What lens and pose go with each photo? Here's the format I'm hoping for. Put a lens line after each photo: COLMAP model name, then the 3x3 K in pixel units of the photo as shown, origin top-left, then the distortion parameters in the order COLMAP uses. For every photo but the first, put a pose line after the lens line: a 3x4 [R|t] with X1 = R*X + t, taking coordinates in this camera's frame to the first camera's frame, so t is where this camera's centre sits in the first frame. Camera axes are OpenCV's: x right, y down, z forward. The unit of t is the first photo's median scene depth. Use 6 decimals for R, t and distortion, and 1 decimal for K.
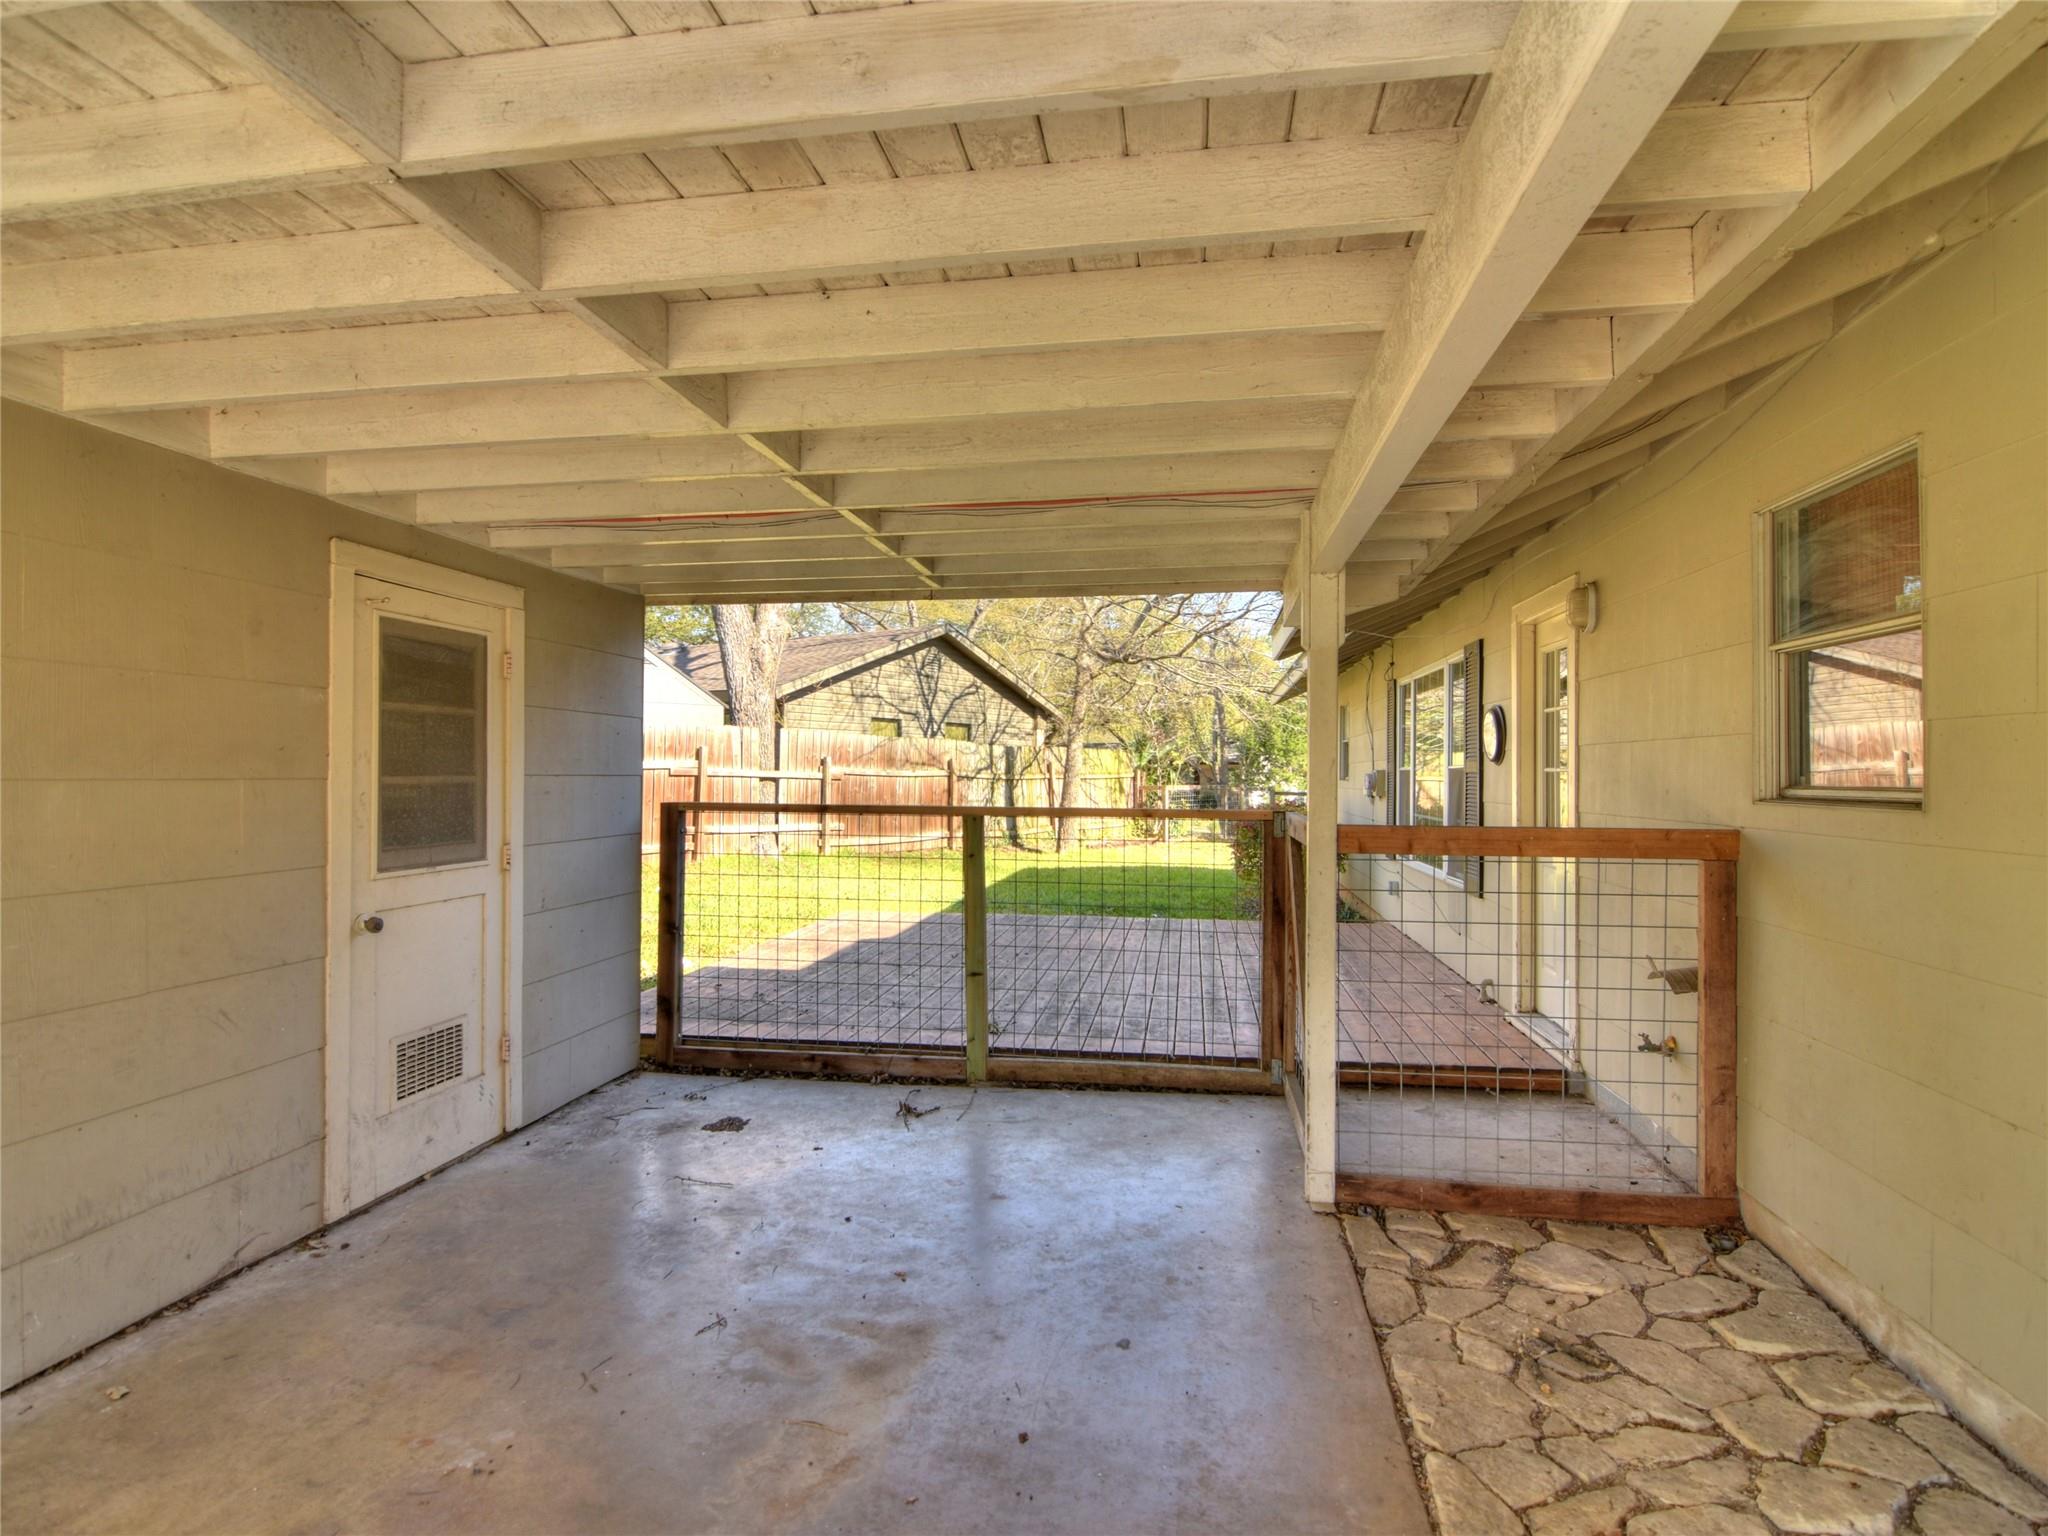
lens RADIAL K [[1105.2, 0, 1012.0], [0, 1105.2, 765.8], [0, 0, 1]] dist [-0.009256, -0.009070]
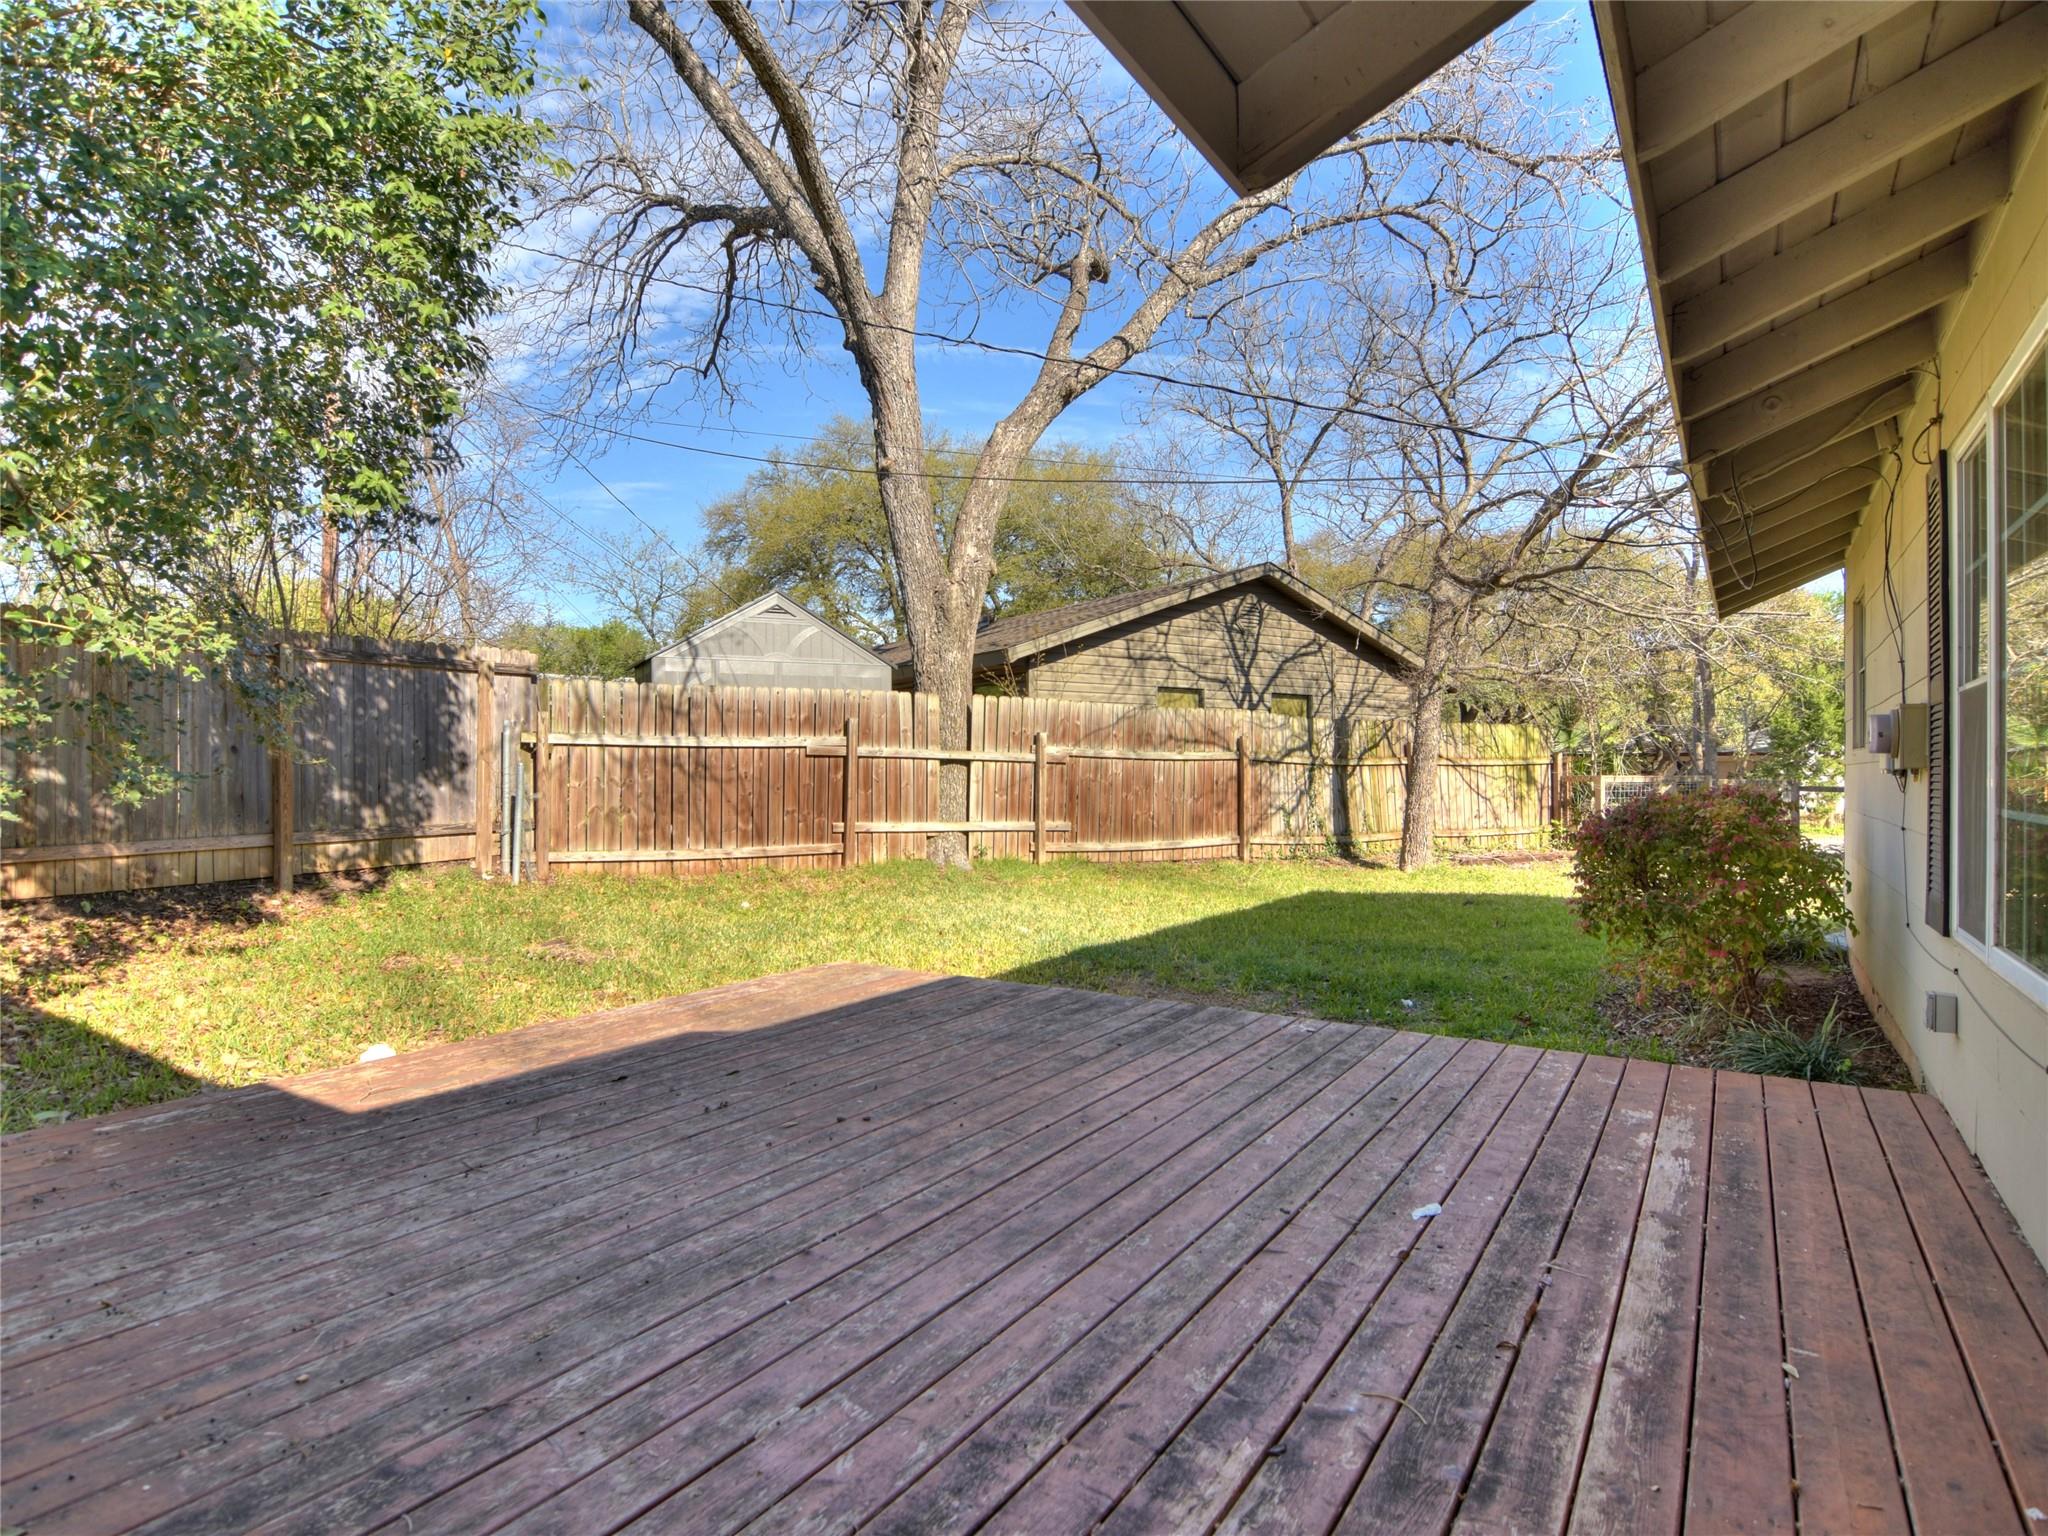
lens RADIAL K [[1105.2, 0, 1012.0], [0, 1105.2, 765.8], [0, 0, 1]] dist [-0.009256, -0.009070]
pose [[0.912359, -0.005441, -0.409355, 0.098911], [0.006019, 0.999982, 0.000124, 0.011730], [0.409347, -0.002577, 0.912375, 0.253907]]
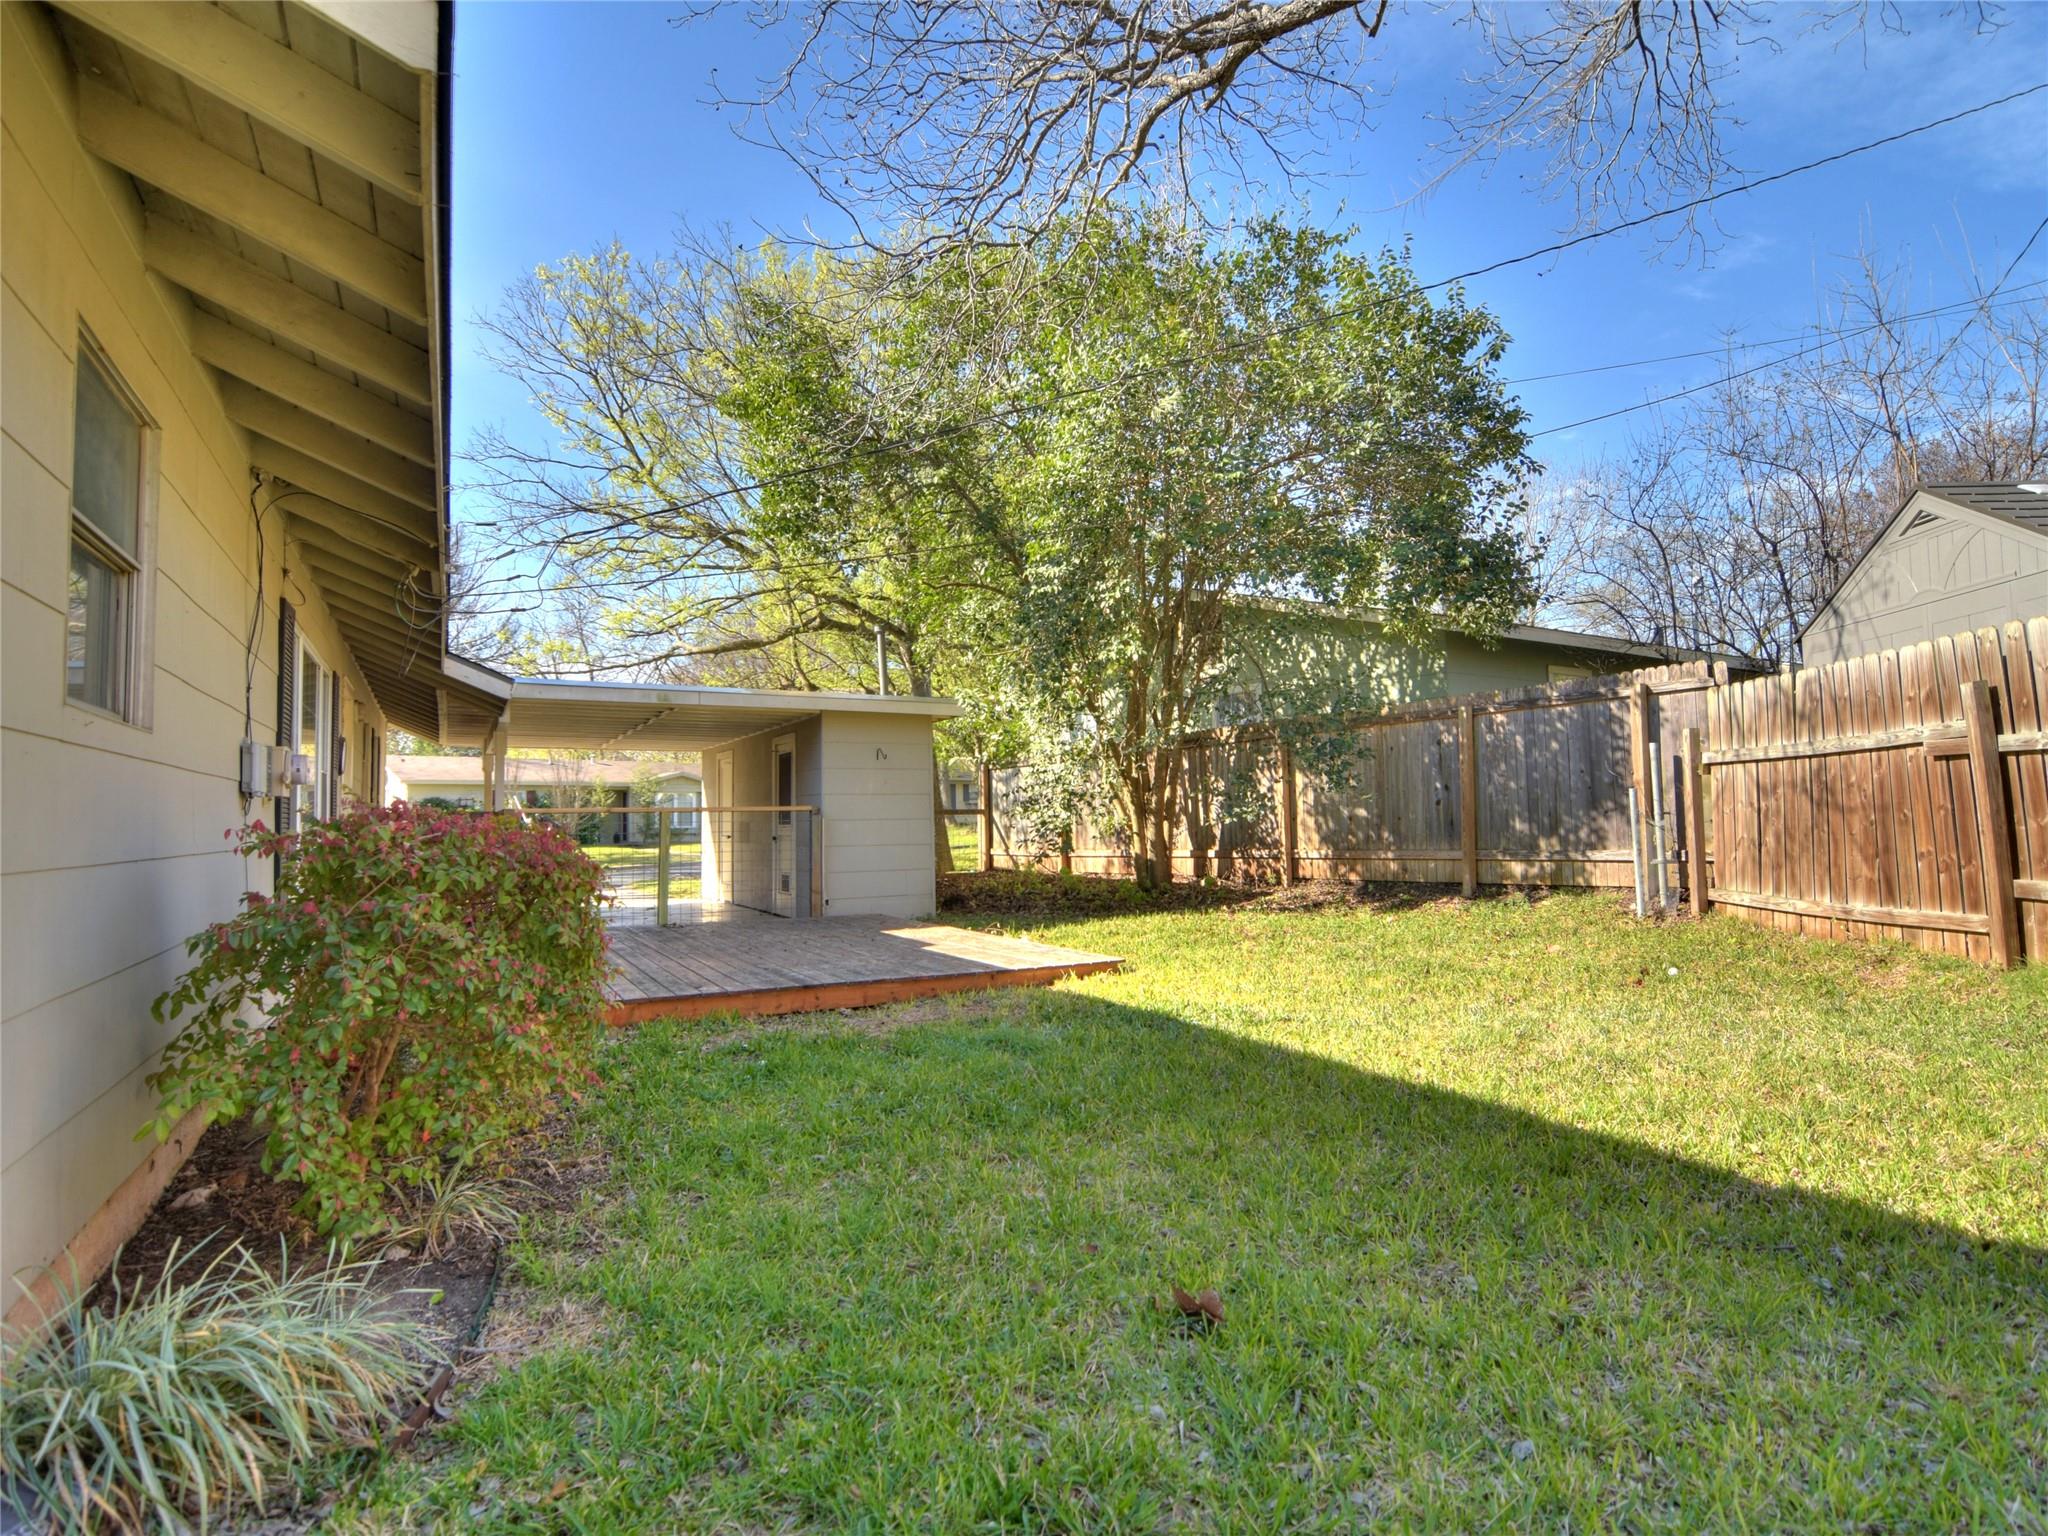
lens RADIAL K [[1105.2, 0, 1012.0], [0, 1105.2, 765.8], [0, 0, 1]] dist [-0.009256, -0.009070]
pose [[-0.803339, -0.048651, -0.593531, 0.188011], [-0.001574, 0.996827, -0.079580, 0.035706], [0.595519, -0.062995, -0.800867, 0.835301]]
